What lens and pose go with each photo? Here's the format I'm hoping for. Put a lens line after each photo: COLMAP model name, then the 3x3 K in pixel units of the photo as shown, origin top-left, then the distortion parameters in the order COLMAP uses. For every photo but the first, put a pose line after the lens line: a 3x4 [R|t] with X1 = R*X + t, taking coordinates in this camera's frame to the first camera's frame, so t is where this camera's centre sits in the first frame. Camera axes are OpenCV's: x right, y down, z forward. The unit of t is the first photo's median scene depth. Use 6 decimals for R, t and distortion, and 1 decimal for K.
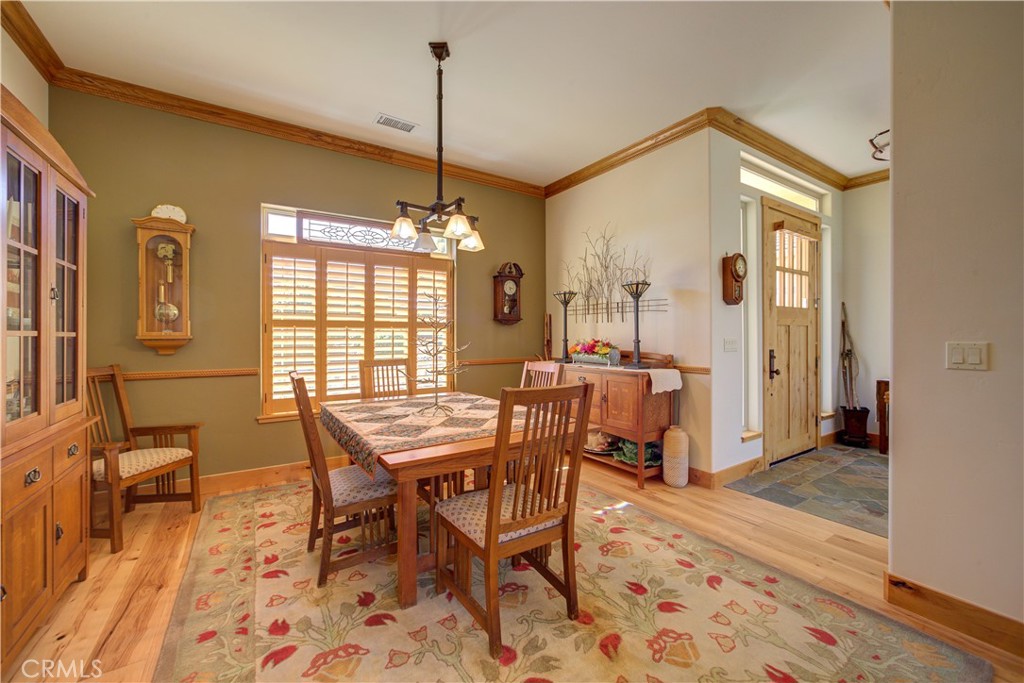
lens RADIAL K [[407.7, 0, 511.7], [0, 407.7, 334.8], [0, 0, 1]] dist [-0.034153, 0.011979]
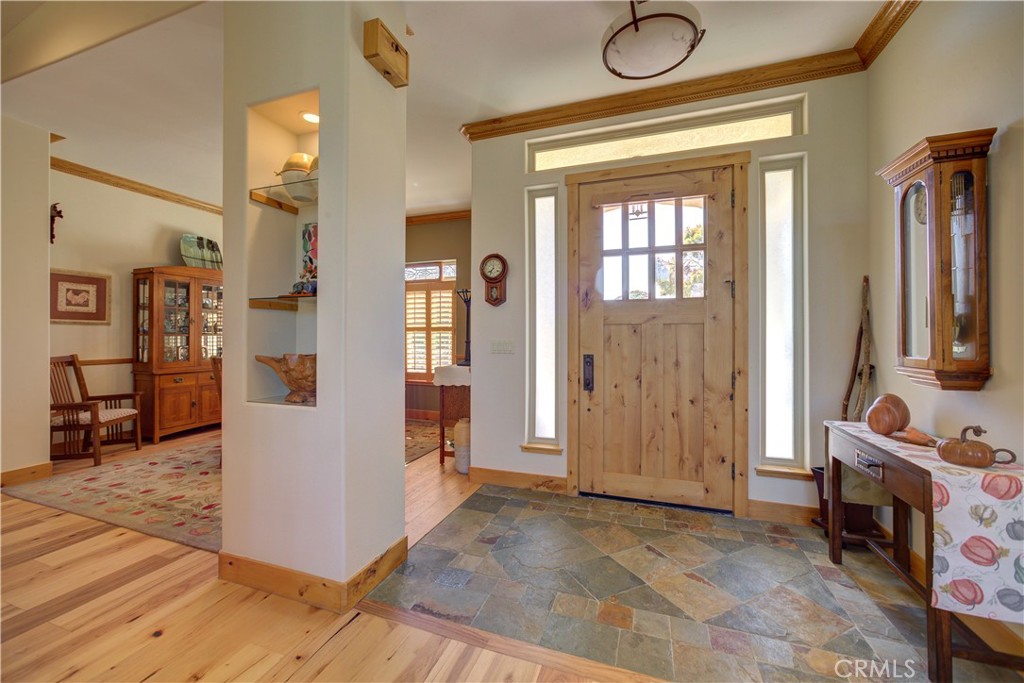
lens RADIAL K [[404.7, 0, 505.0], [0, 404.7, 335.1], [0, 0, 1]] dist [-0.028338, 0.011859]
pose [[0.590765, 0.000904, -0.806843, 1.437188], [-0.001716, 0.999999, -0.000136, -0.004584], [0.806842, 0.001465, 0.590766, 0.440159]]
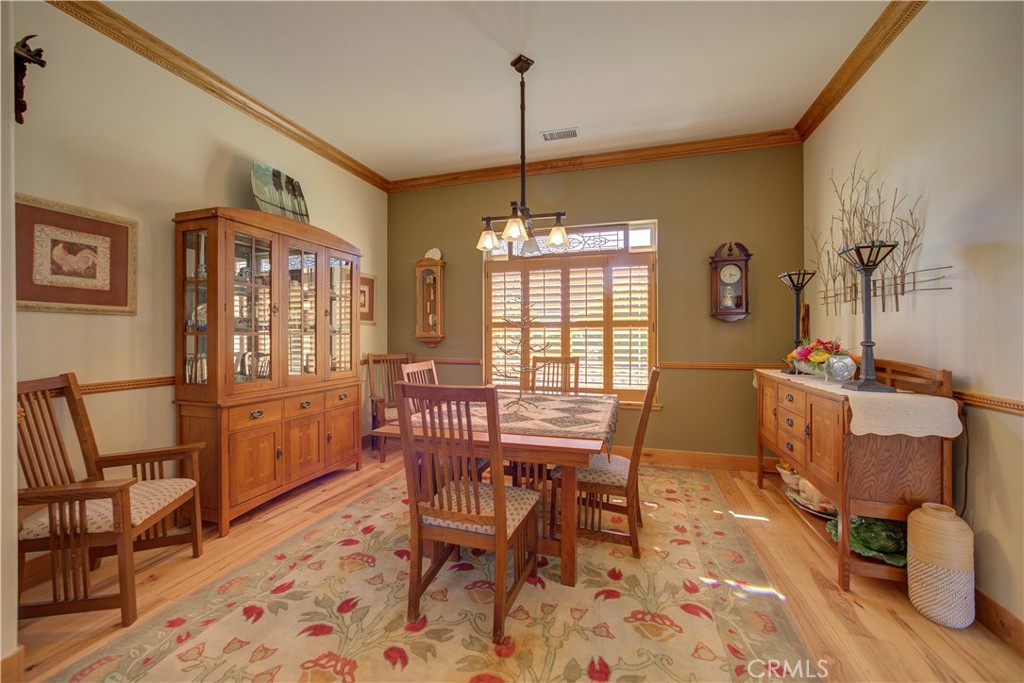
lens RADIAL K [[404.7, 0, 505.0], [0, 404.7, 335.1], [0, 0, 1]] dist [-0.028338, 0.011859]
pose [[0.620784, -0.000460, -0.783982, 0.400687], [0.002420, 0.999996, 0.001329, 0.000949], [0.783978, -0.002723, 0.620782, 0.204190]]
